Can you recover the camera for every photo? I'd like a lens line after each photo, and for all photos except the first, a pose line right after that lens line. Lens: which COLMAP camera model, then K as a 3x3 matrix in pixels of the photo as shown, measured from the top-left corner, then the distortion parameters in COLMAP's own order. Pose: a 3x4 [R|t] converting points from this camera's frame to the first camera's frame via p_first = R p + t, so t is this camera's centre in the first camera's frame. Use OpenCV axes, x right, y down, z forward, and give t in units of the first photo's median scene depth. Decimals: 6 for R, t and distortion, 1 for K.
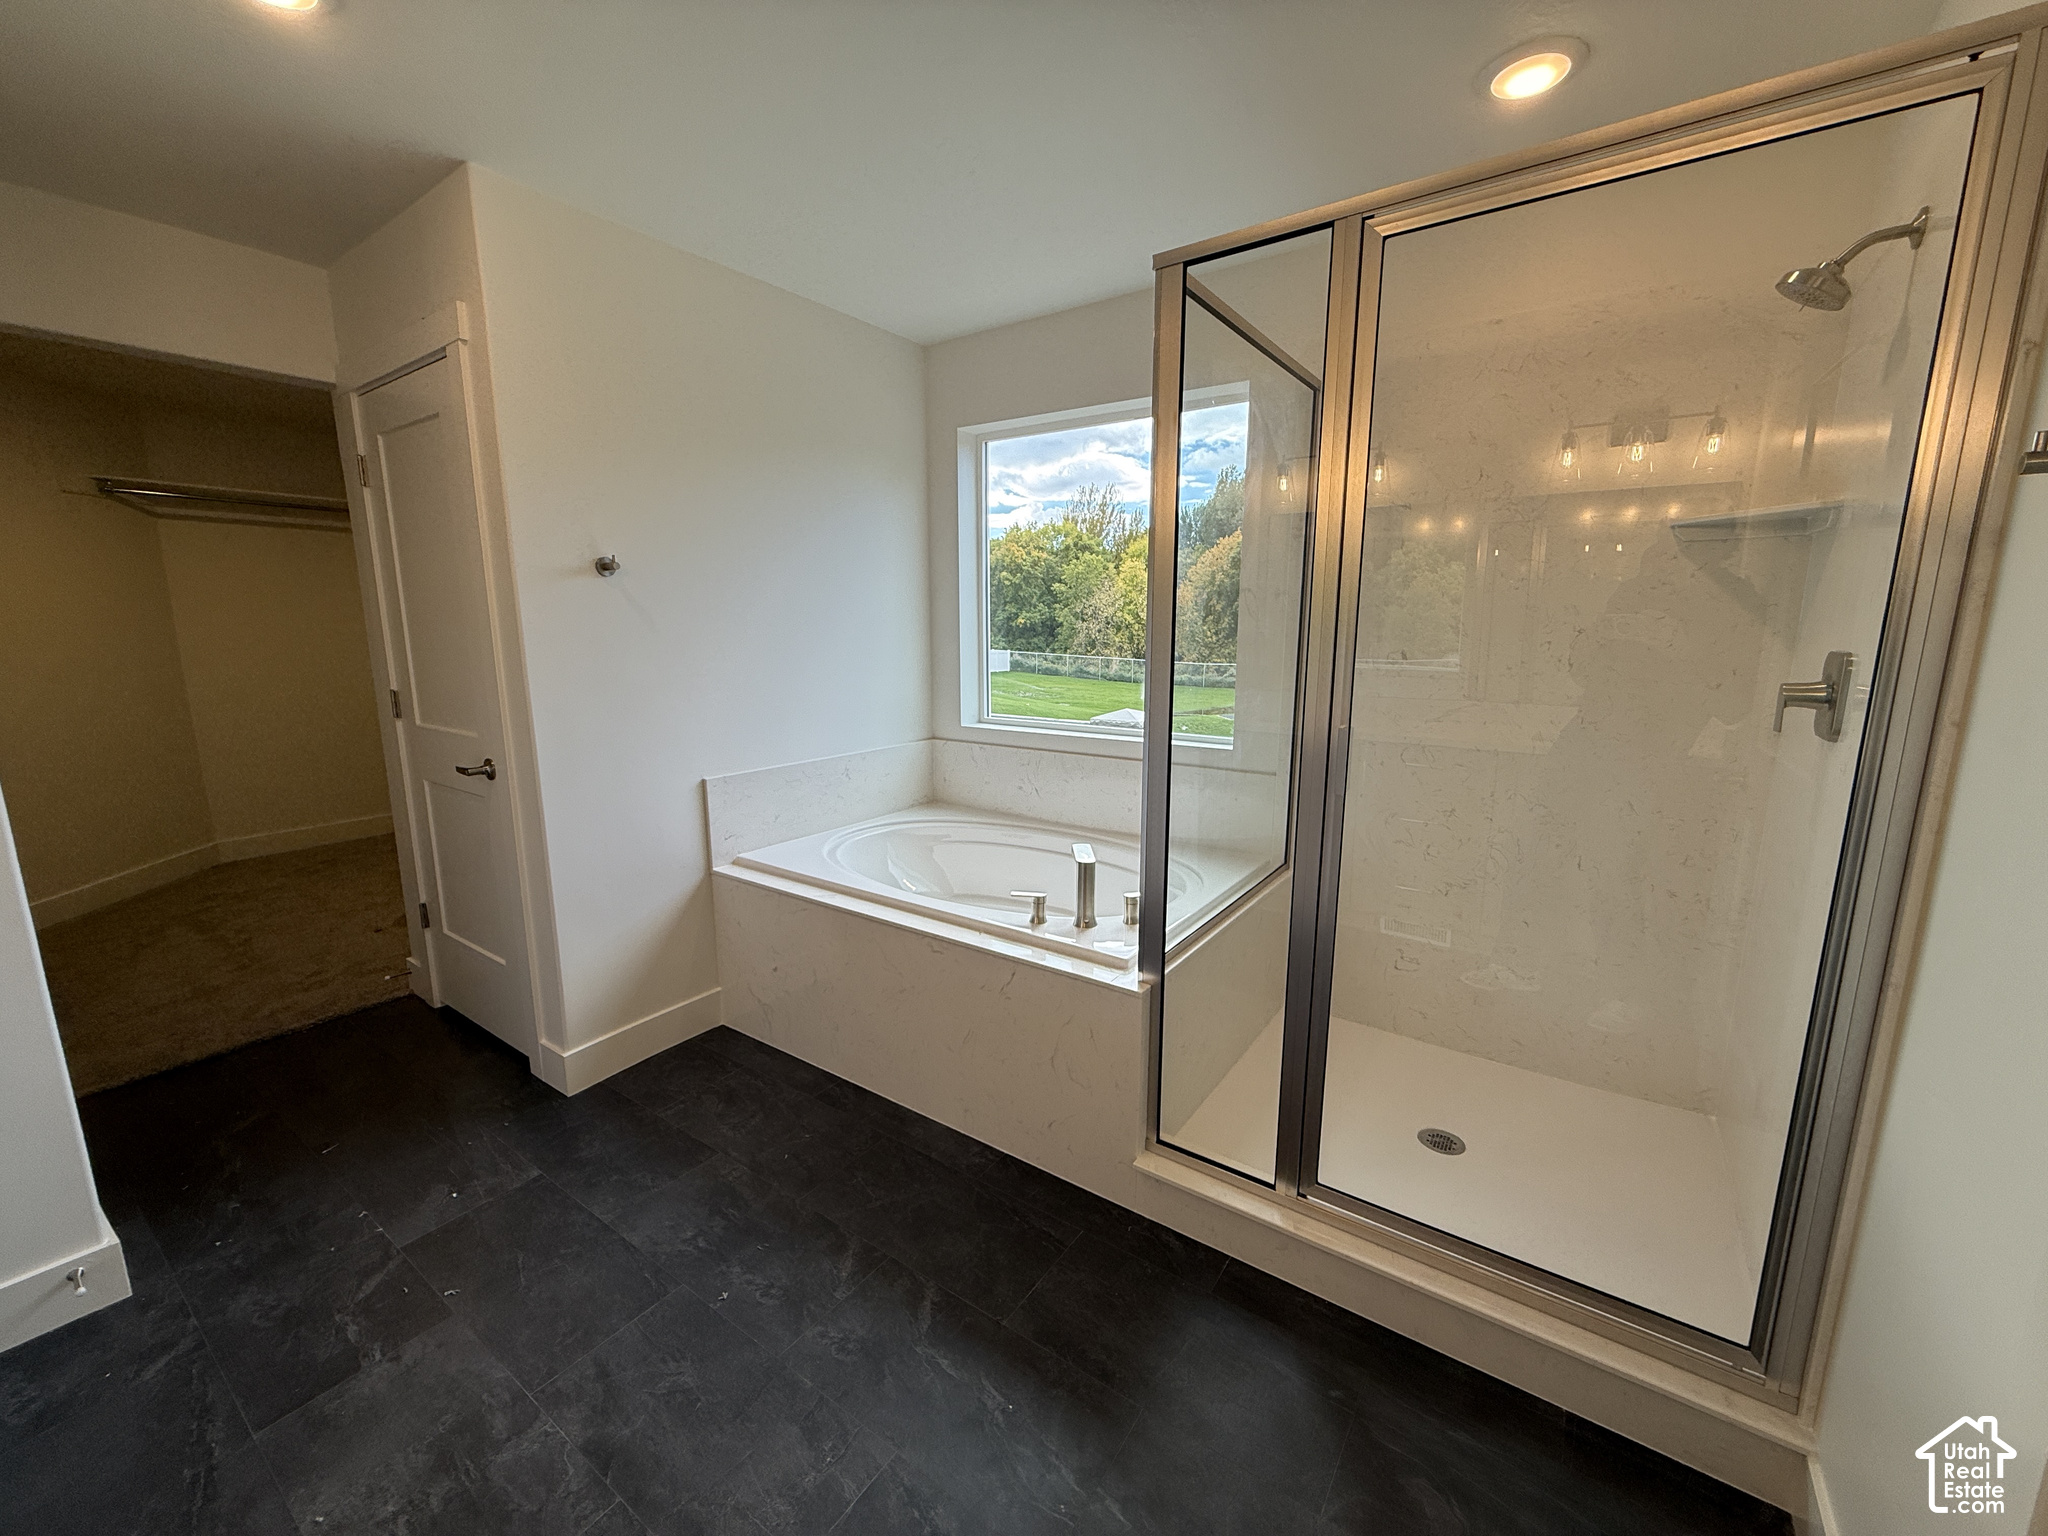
lens RADIAL K [[813.5, 0, 1020.3], [0, 813.5, 769.5], [0, 0, 1]] dist [-0.000597, 0.000249]
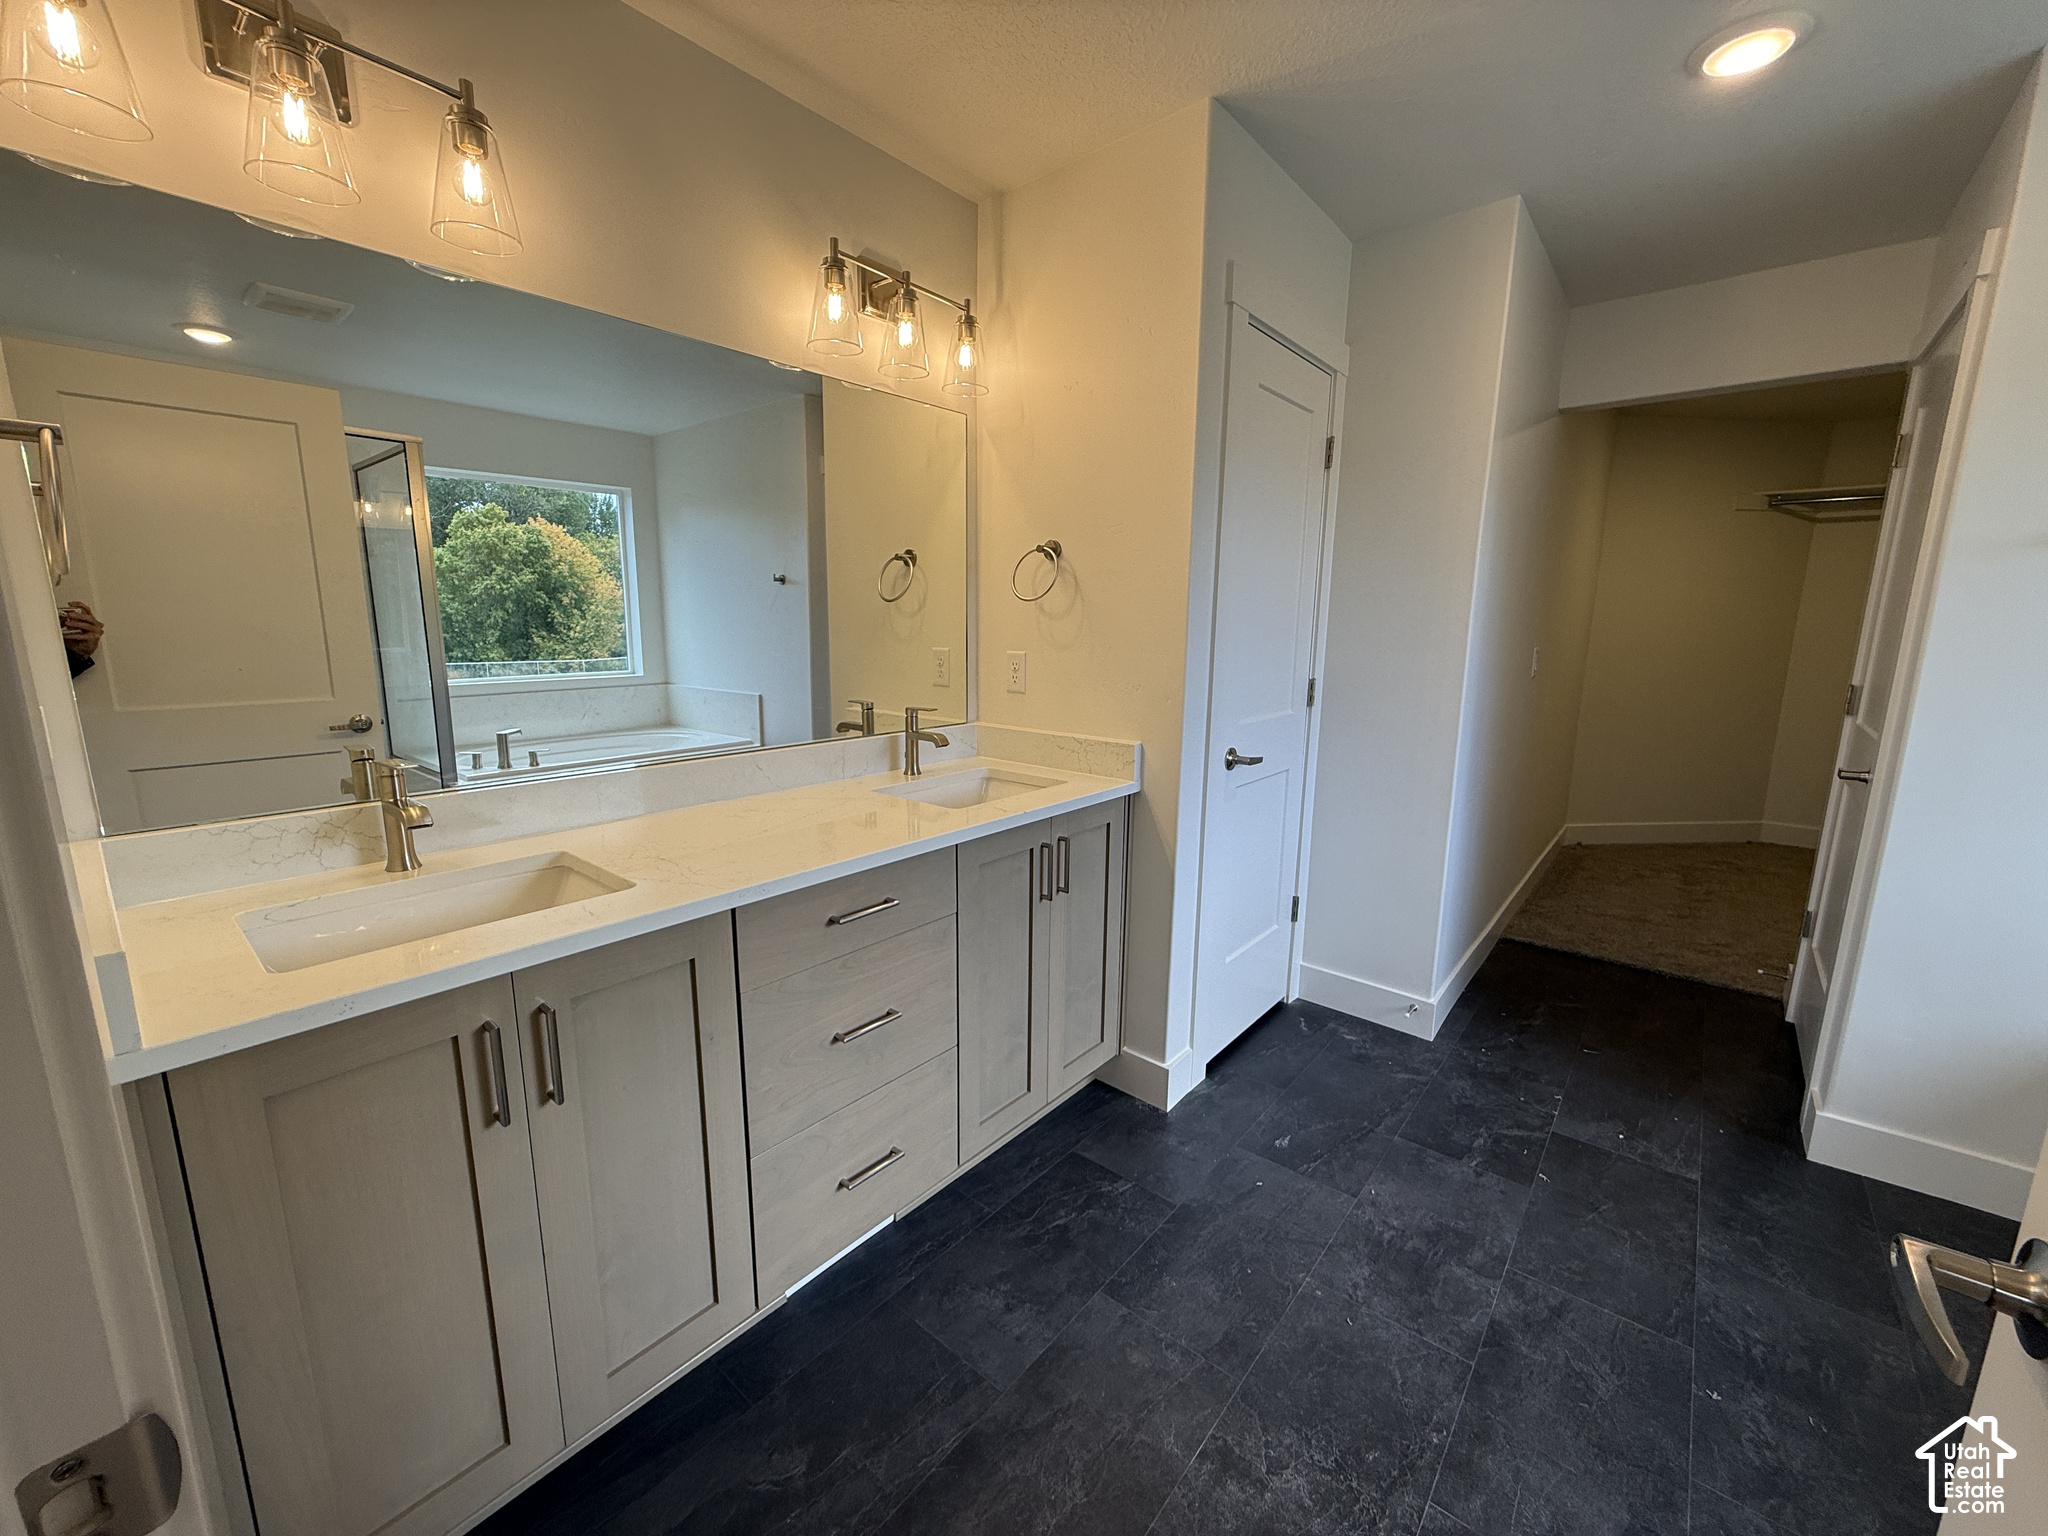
lens RADIAL K [[813.5, 0, 1016.8], [0, 813.5, 770.4], [0, 0, 1]] dist [-0.000597, 0.000249]
pose [[-0.097525, 0.178682, -0.979062, 0.397570], [-0.183935, 0.963568, 0.194176, -0.011600], [0.978088, 0.199021, -0.061107, 0.198418]]
